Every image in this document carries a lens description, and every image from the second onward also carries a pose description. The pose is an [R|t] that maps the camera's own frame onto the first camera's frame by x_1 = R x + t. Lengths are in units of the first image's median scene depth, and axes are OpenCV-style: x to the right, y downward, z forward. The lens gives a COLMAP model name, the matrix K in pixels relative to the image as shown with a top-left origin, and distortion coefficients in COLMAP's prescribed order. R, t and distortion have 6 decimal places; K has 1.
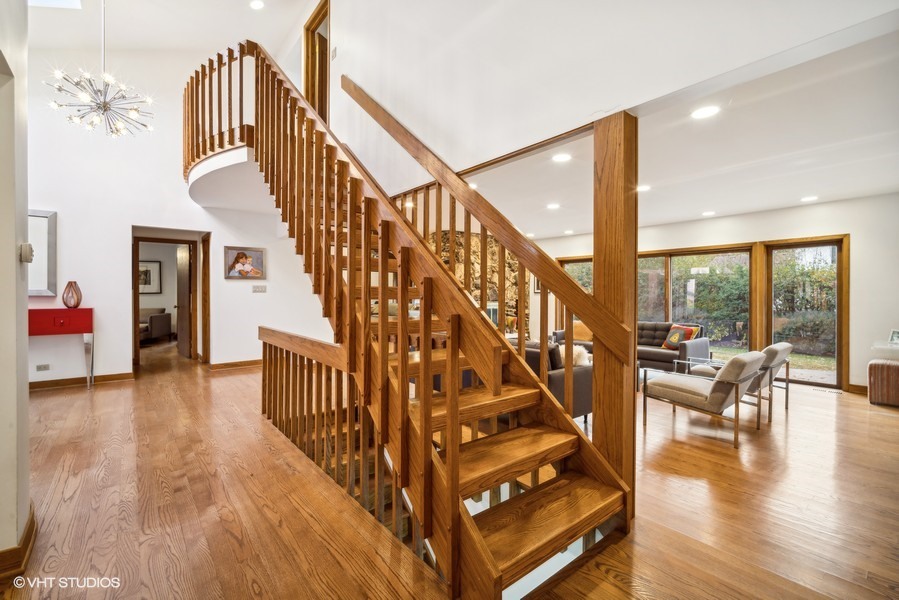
lens RADIAL K [[398.1, 0, 450.1], [0, 398.1, 296.5], [0, 0, 1]] dist [0.001590, 0.000106]
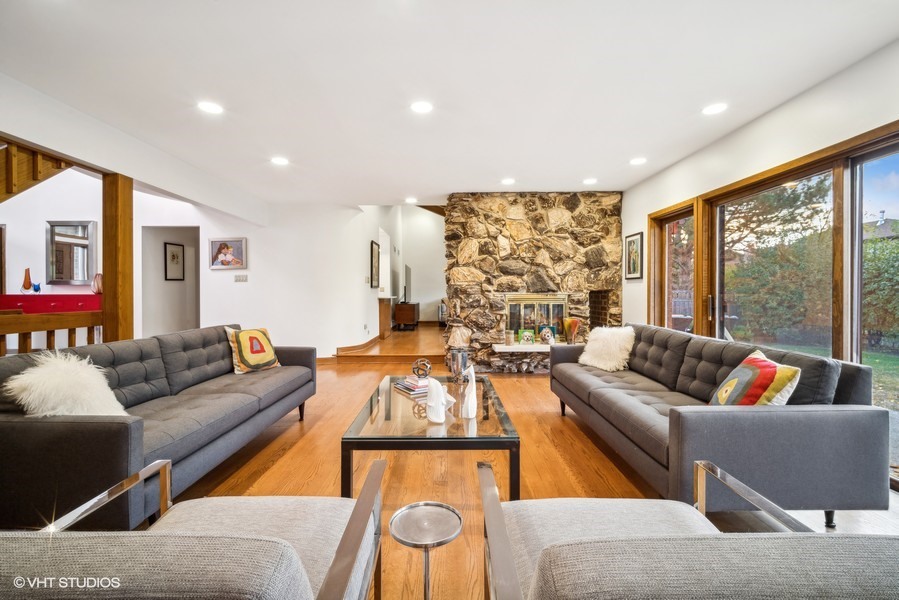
lens RADIAL K [[398.1, 0, 449.1], [0, 398.1, 298.6], [0, 0, 1]] dist [0.001590, 0.000106]
pose [[0.774037, 0.004906, -0.633121, 0.569529], [-0.001550, 0.999982, 0.005853, 0.025949], [0.633139, -0.003549, 0.774030, 0.545943]]
